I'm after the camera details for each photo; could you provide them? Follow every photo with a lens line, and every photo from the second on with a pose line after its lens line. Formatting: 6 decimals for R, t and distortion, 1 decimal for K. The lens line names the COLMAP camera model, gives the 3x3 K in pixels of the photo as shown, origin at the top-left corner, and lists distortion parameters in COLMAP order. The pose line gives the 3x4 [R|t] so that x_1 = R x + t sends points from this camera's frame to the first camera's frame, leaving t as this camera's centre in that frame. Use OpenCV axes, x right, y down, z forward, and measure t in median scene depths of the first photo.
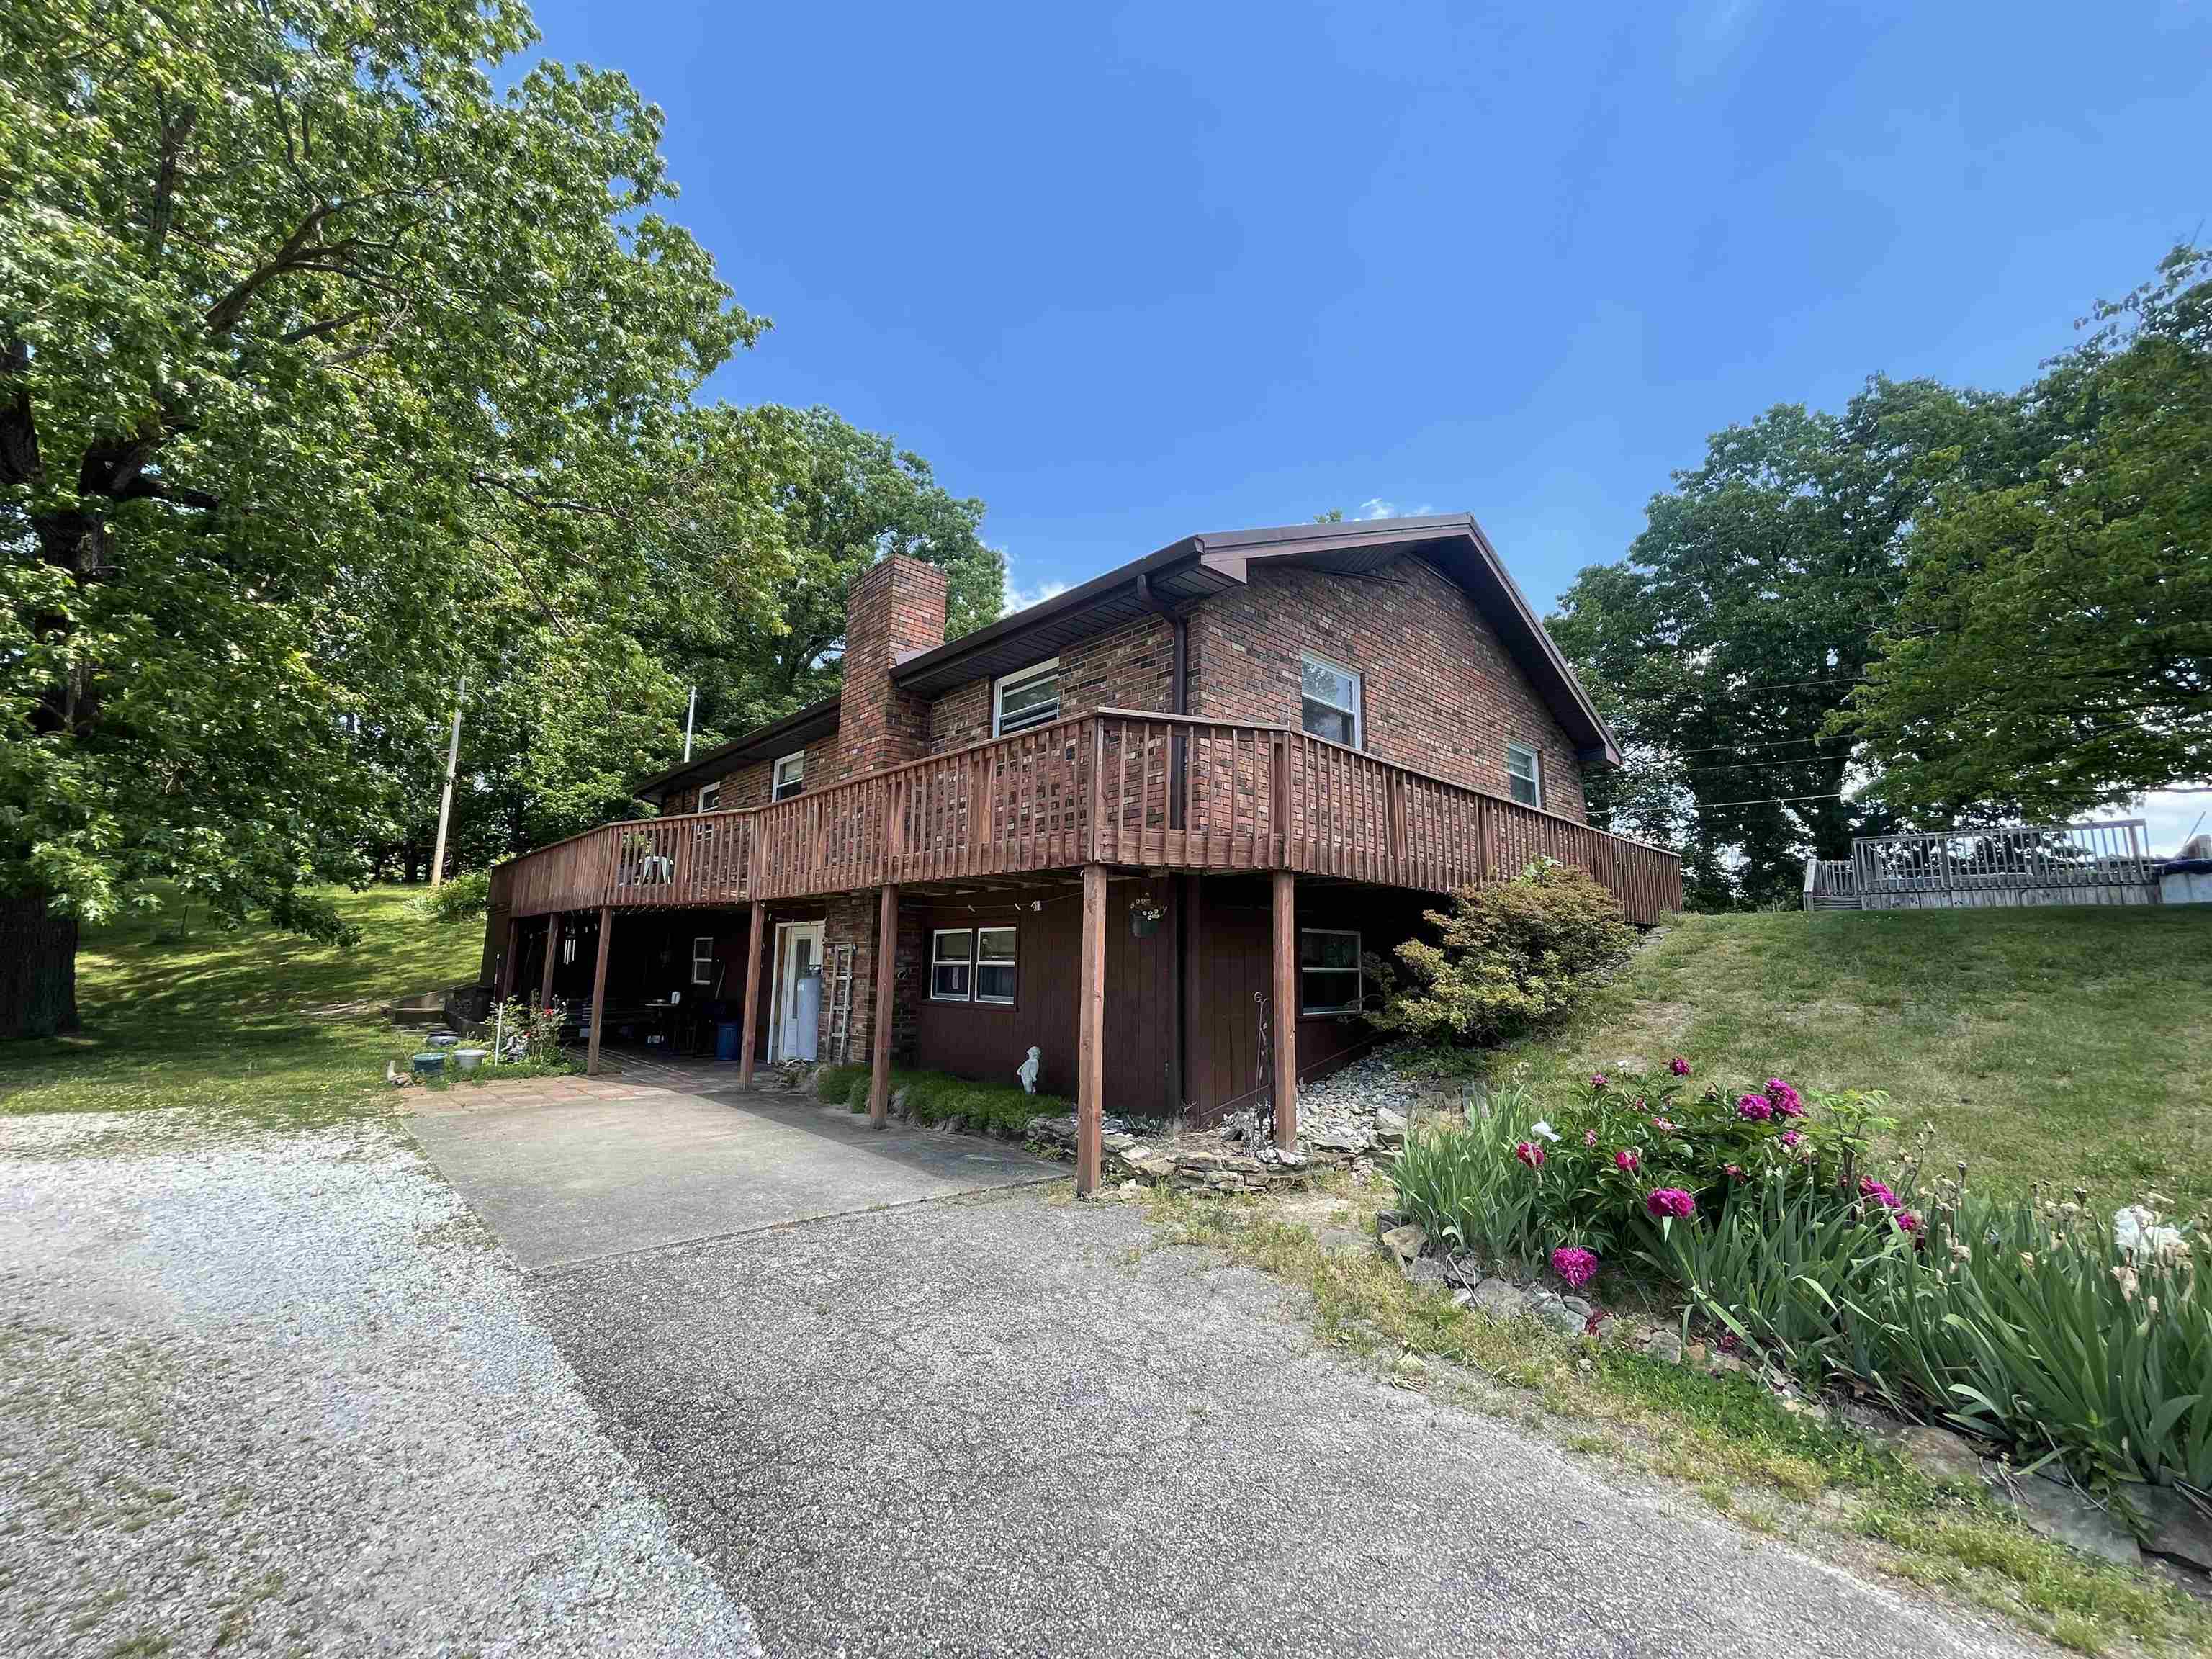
lens RADIAL K [[903.6, 0, 1099.6], [0, 903.6, 835.0], [0, 0, 1]] dist [-0.002536, 0.001154]
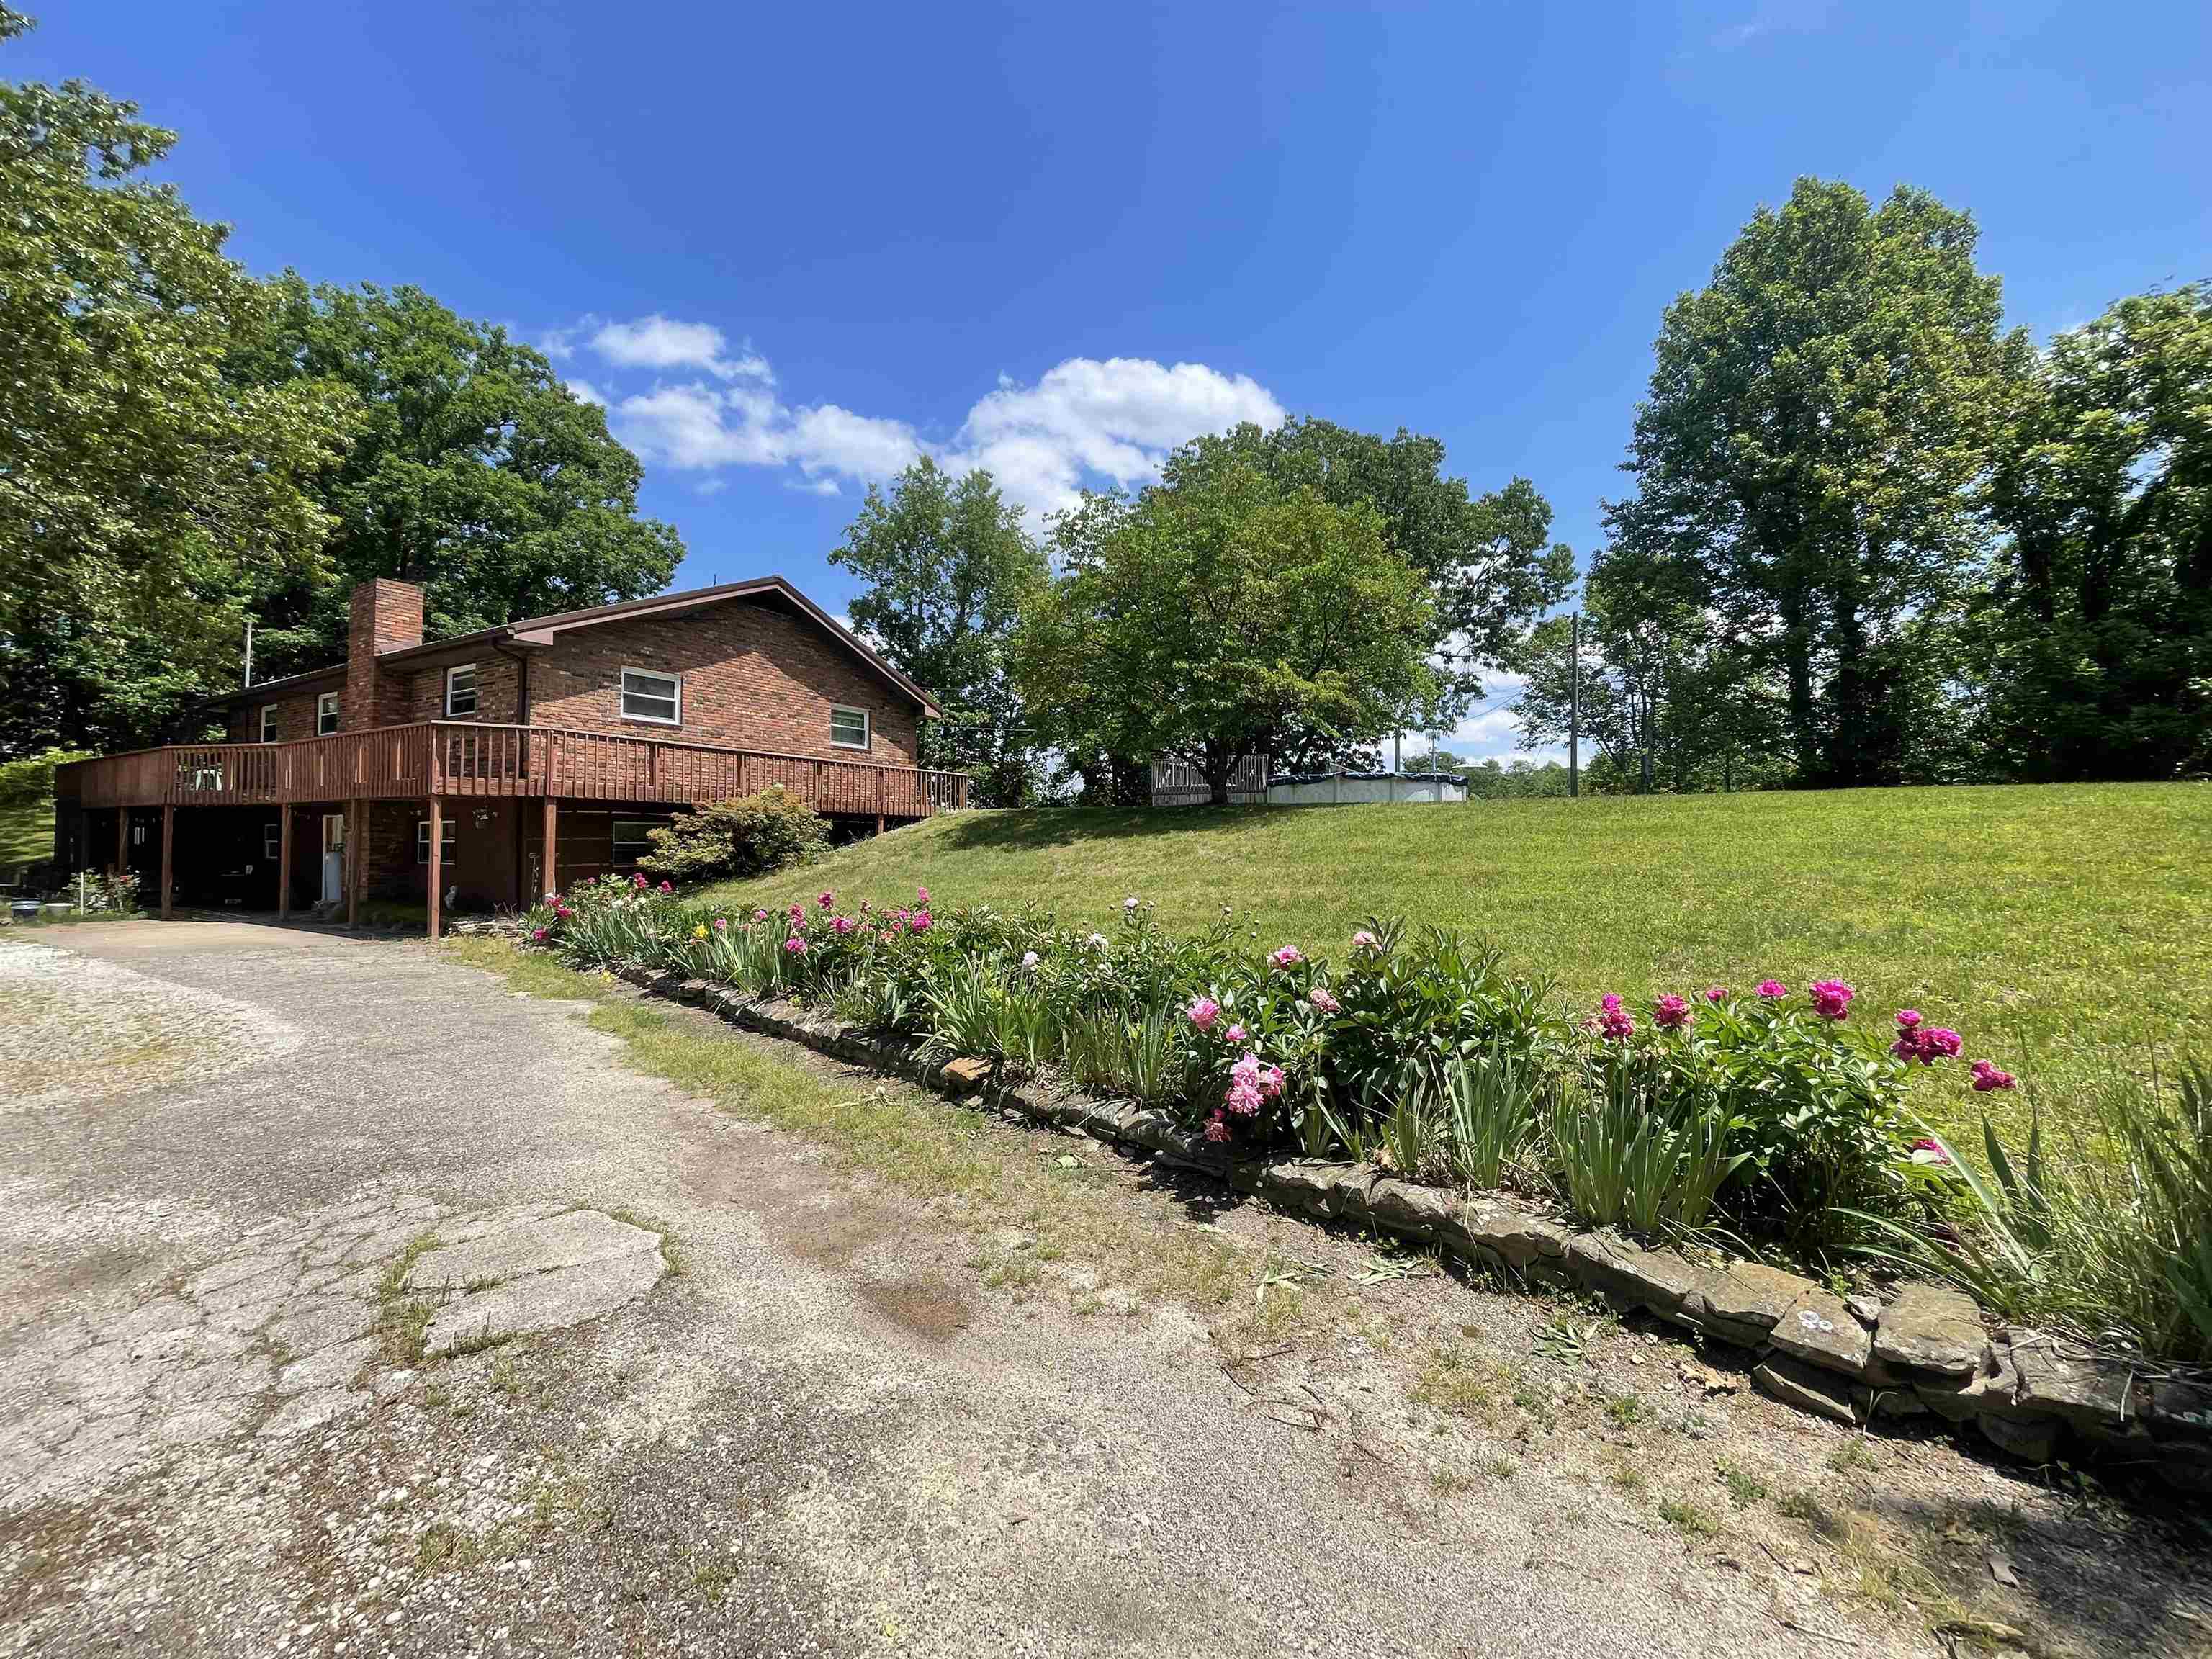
lens RADIAL K [[903.6, 0, 1114.4], [0, 903.6, 826.9], [0, 0, 1]] dist [-0.002536, 0.001154]
pose [[0.960967, -0.006284, 0.276592, 0.577775], [-0.028866, 0.992008, 0.122826, -0.121563], [-0.275153, -0.126016, 0.953106, -0.902903]]
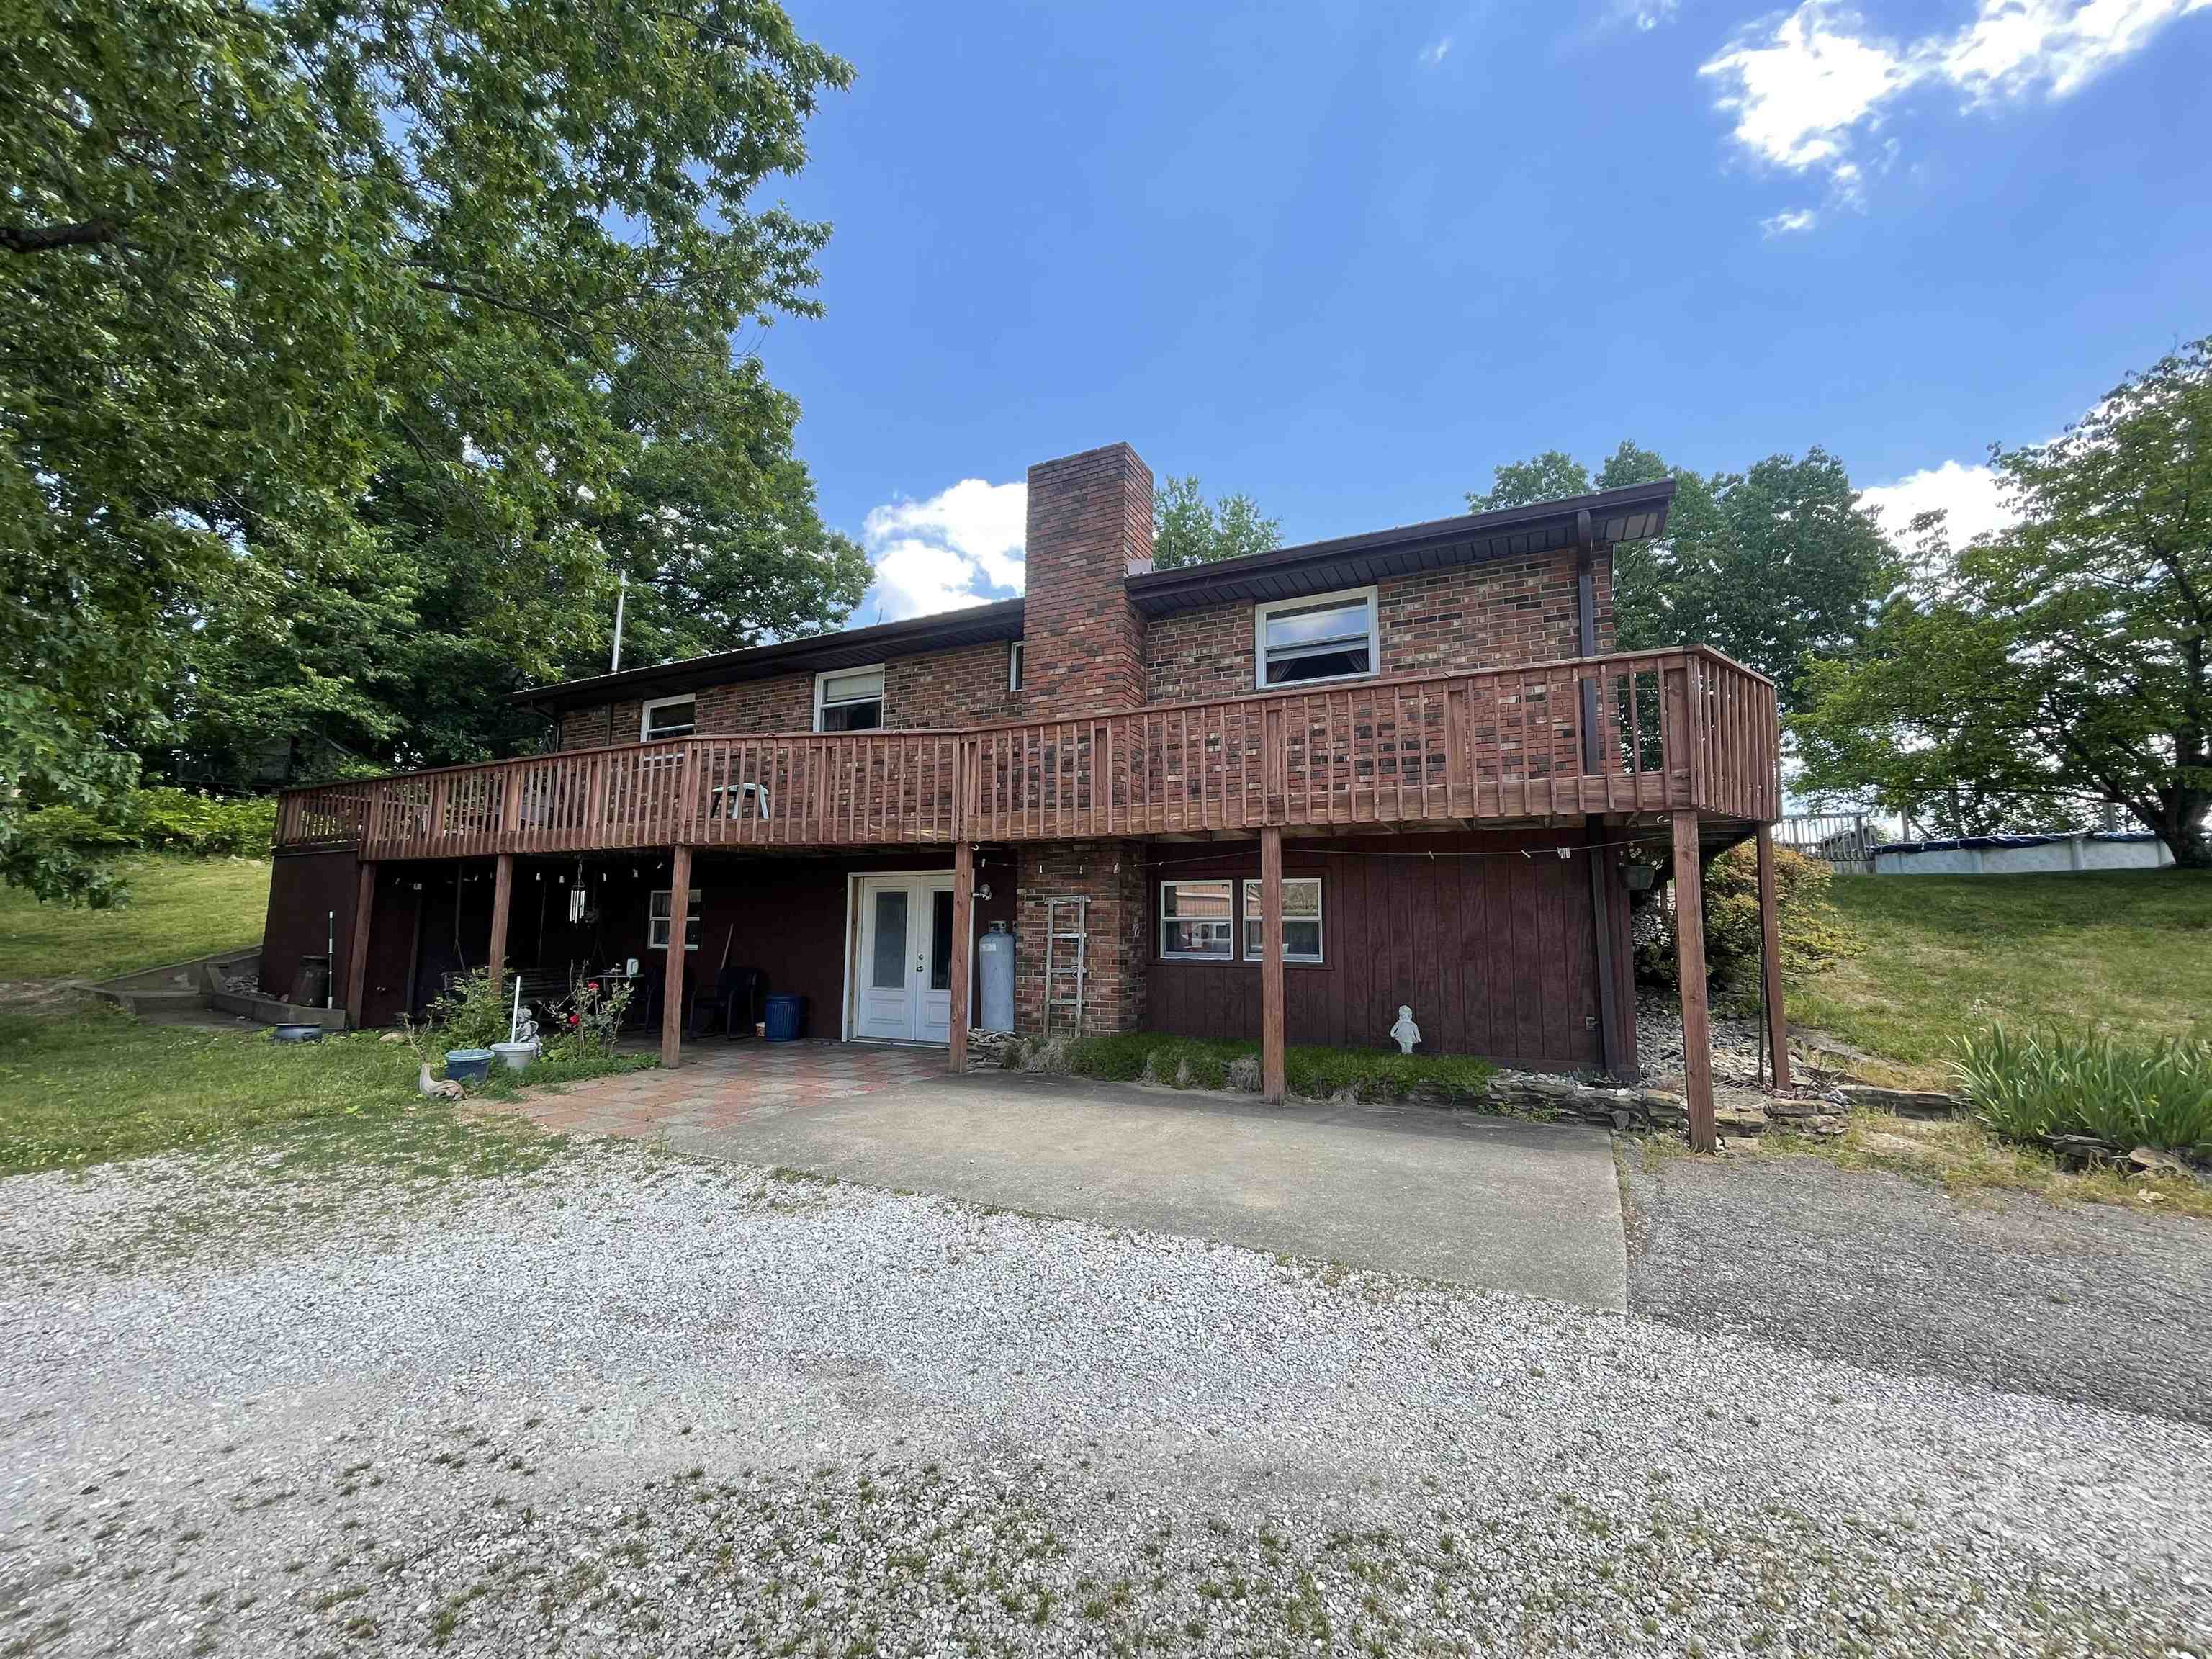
lens RADIAL K [[903.6, 0, 1125.5], [0, 903.6, 839.6], [0, 0, 1]] dist [-0.002536, 0.001154]
pose [[0.936352, 0.028483, 0.349904, -0.528952], [-0.044777, 0.998252, 0.038565, 0.032146], [-0.348194, -0.051779, 0.935991, 0.187617]]
